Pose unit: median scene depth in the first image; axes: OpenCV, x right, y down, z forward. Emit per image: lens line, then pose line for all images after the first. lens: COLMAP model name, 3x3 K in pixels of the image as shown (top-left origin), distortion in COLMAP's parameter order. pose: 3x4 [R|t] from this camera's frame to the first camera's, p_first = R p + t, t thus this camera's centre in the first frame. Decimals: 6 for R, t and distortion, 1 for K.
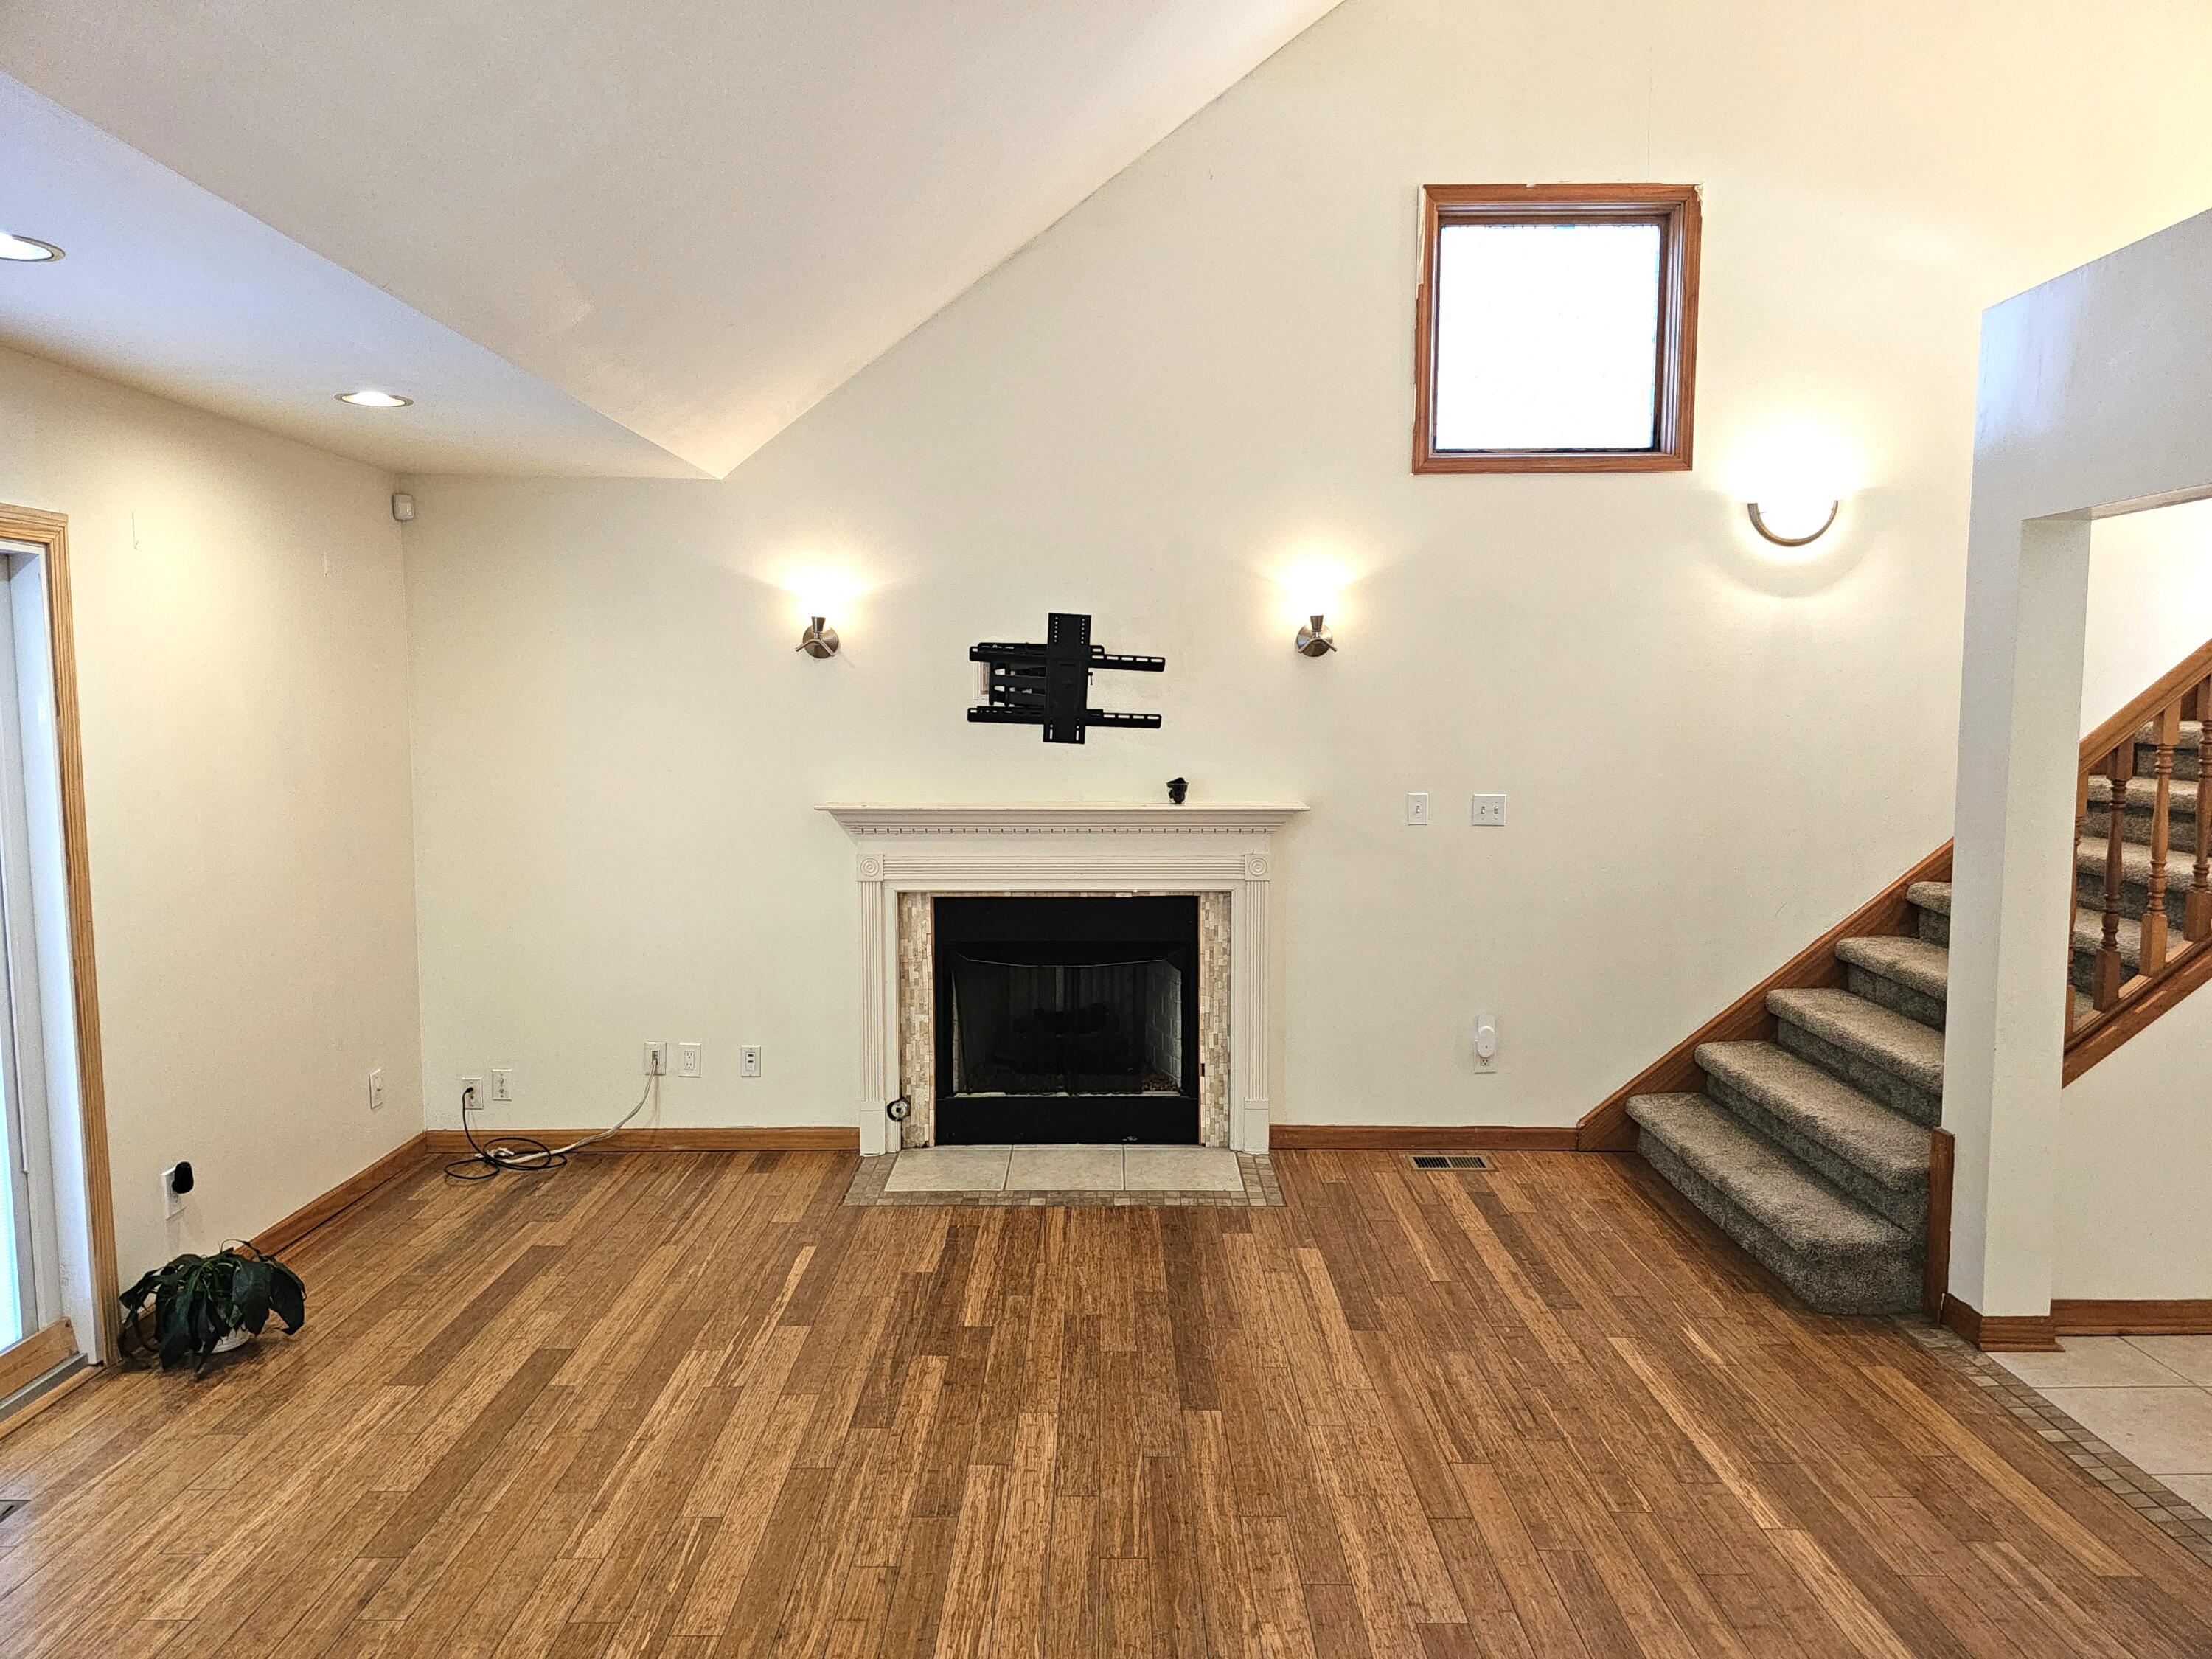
lens RADIAL K [[1469.6, 0, 1107.3], [0, 1469.6, 845.8], [0, 0, 1]] dist [0.055829, -0.044501]
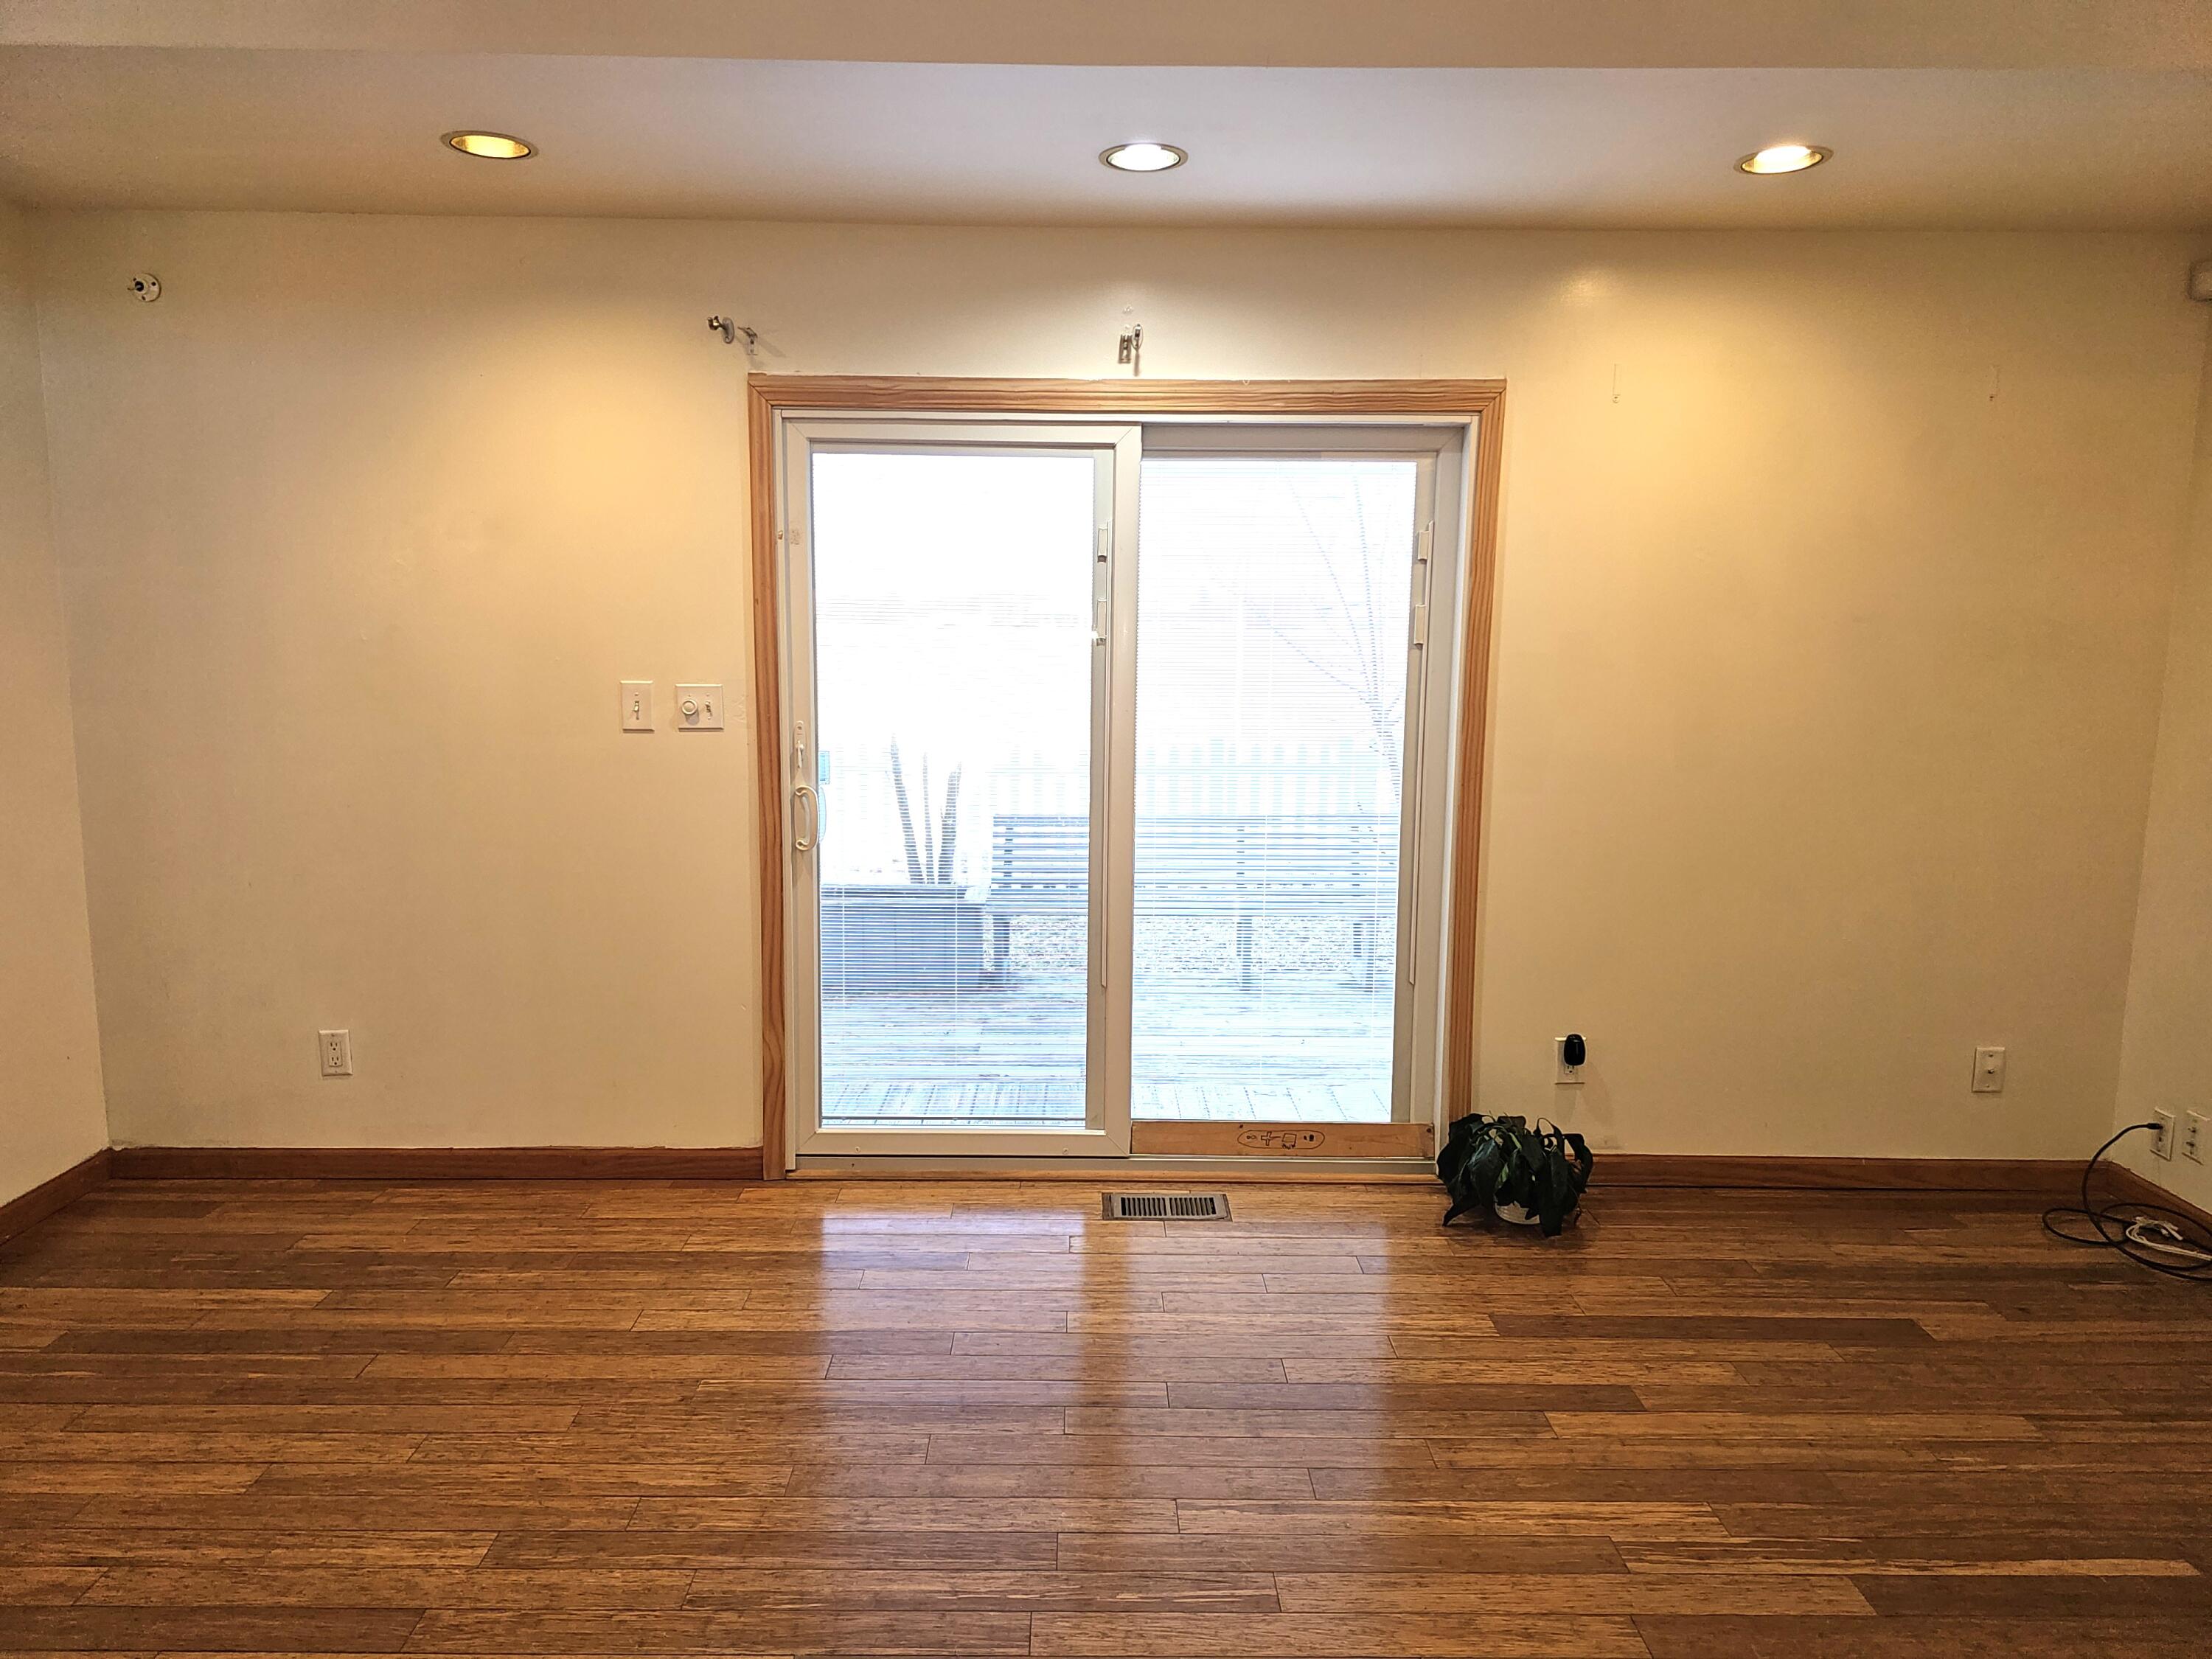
lens RADIAL K [[1469.6, 0, 1107.3], [0, 1469.6, 845.8], [0, 0, 1]] dist [0.055829, -0.044501]
pose [[0.005435, 0.150937, -0.988528, 0.321629], [-0.103647, 0.983304, 0.149570, -0.025001], [0.994599, 0.101645, 0.020988, 0.646457]]
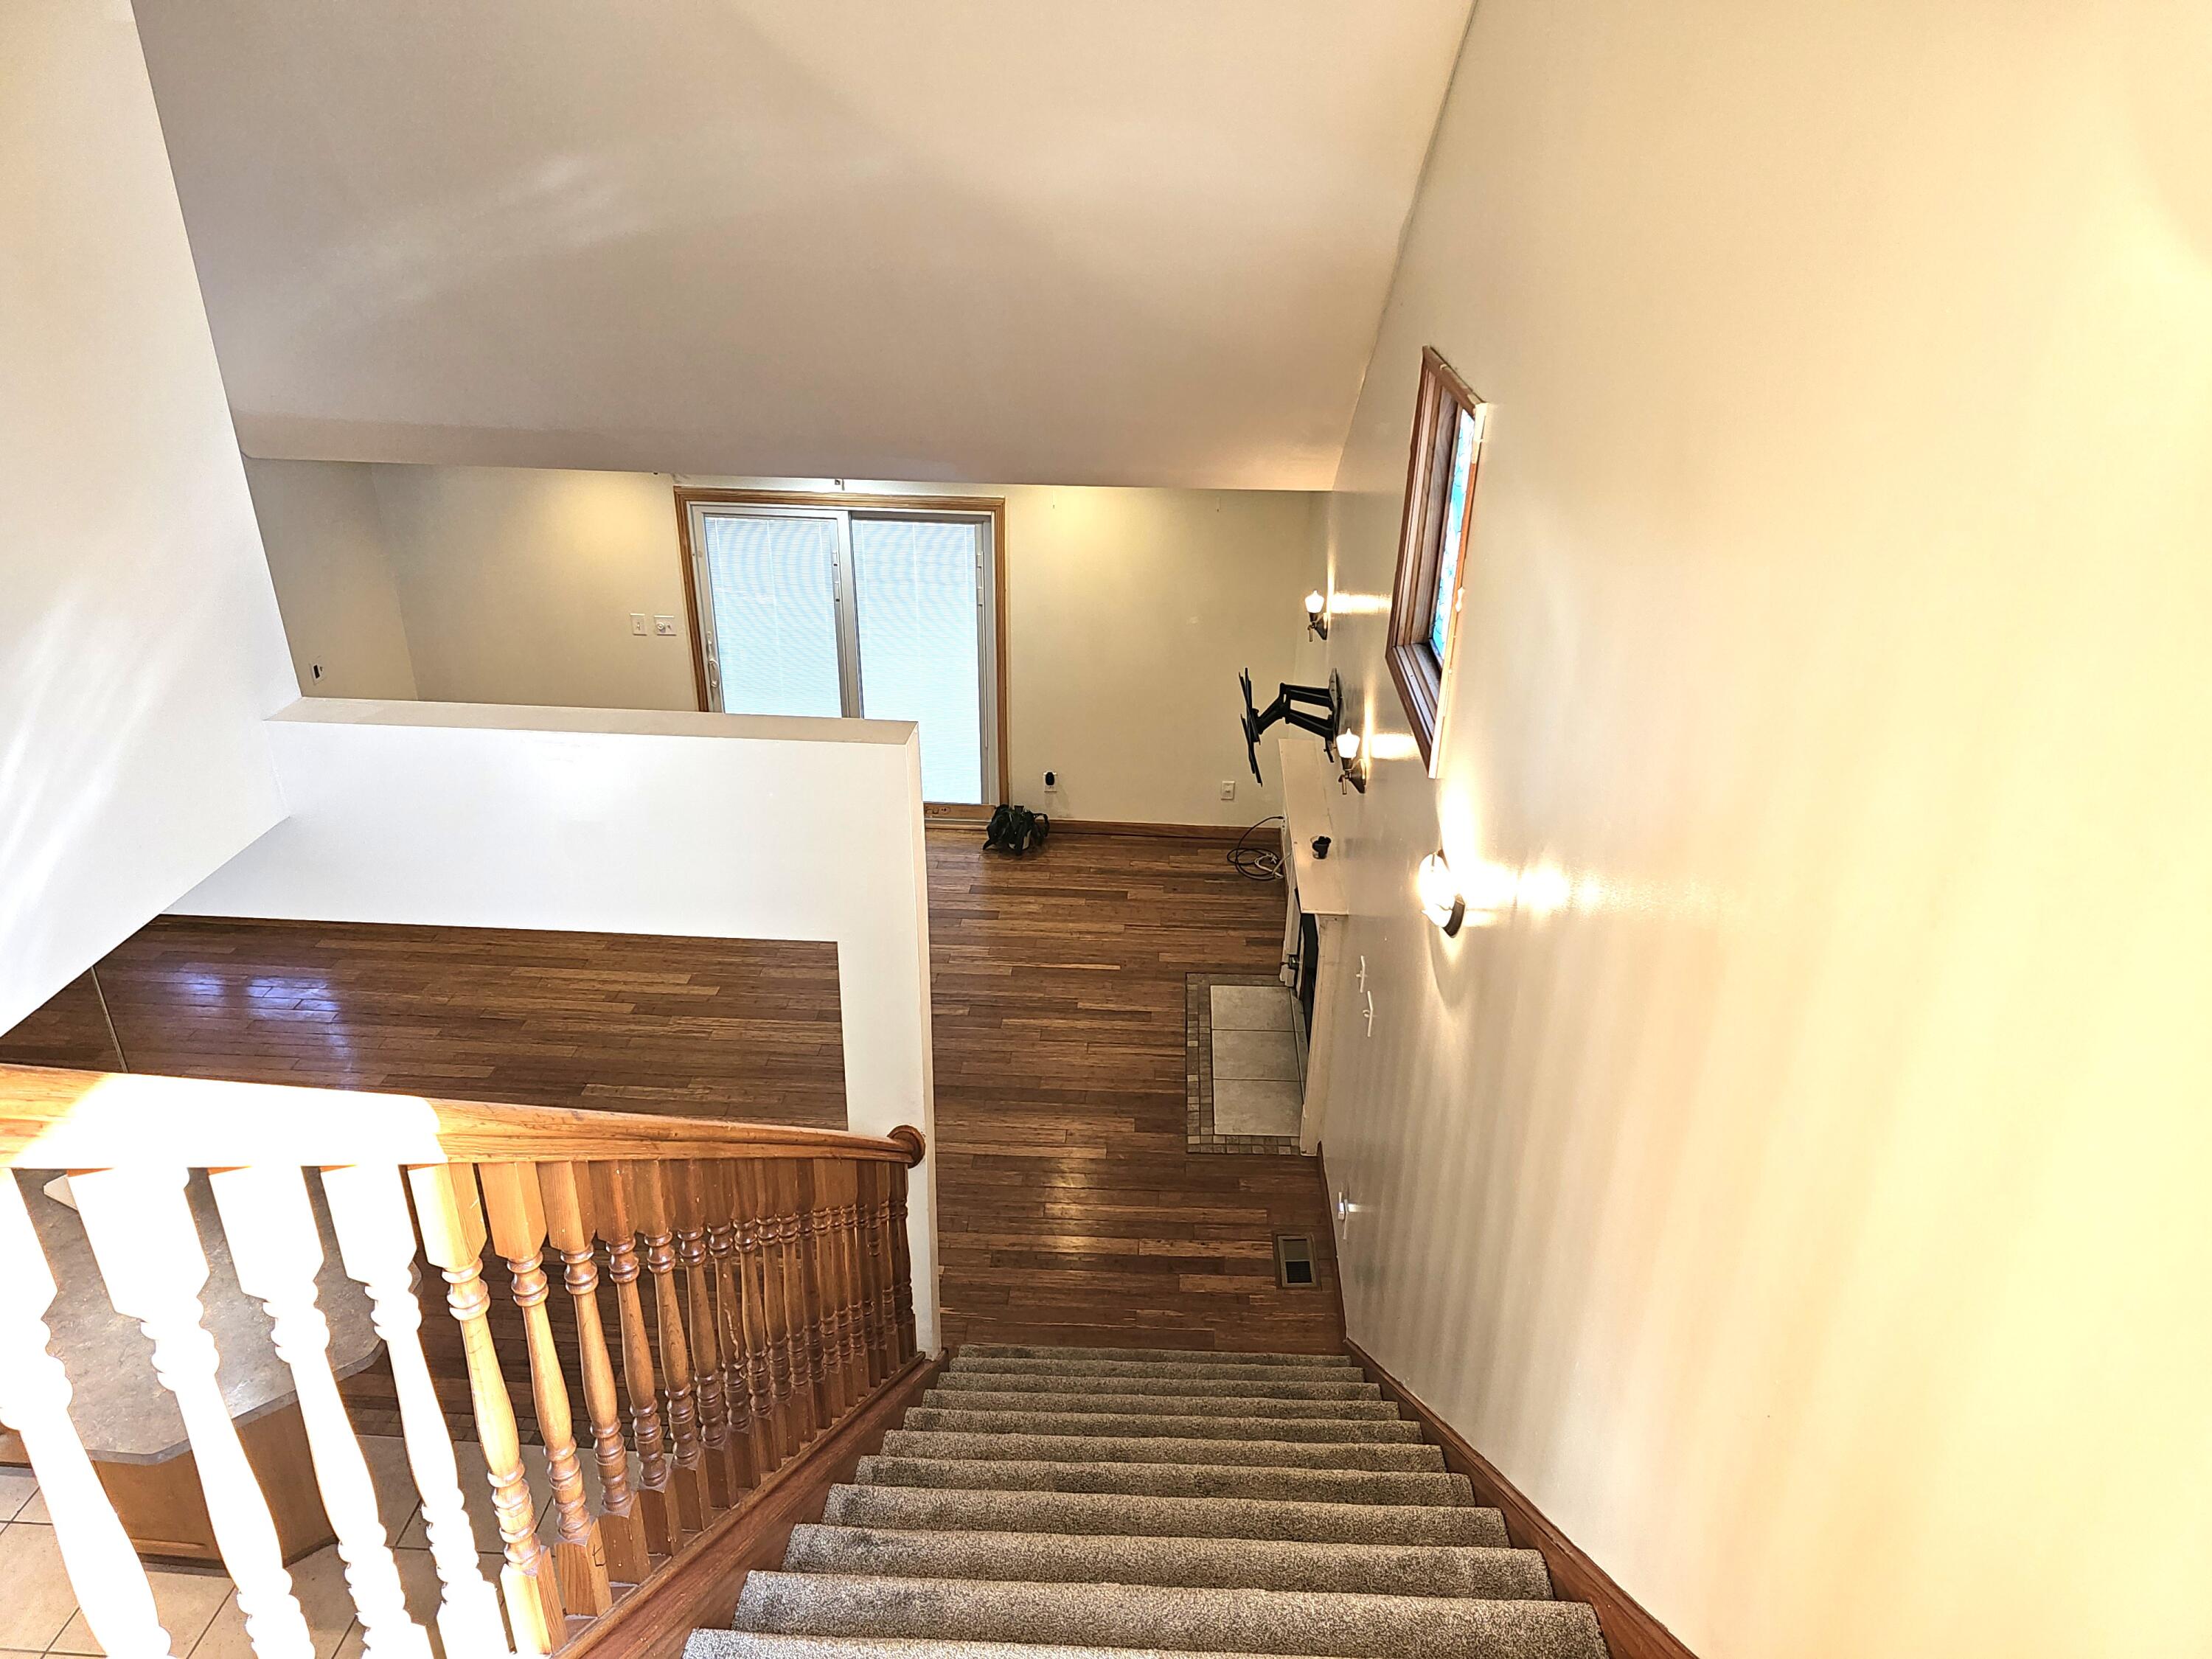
lens RADIAL K [[1493.9, 0, 1111.3], [0, 1493.9, 831.2], [0, 0, 1]] dist [0.155014, -0.175544]
pose [[-0.066478, 0.435512, -0.897725, 1.470126], [-0.108646, 0.891206, 0.440395, -0.725120], [0.991855, 0.126811, -0.011929, 1.114115]]
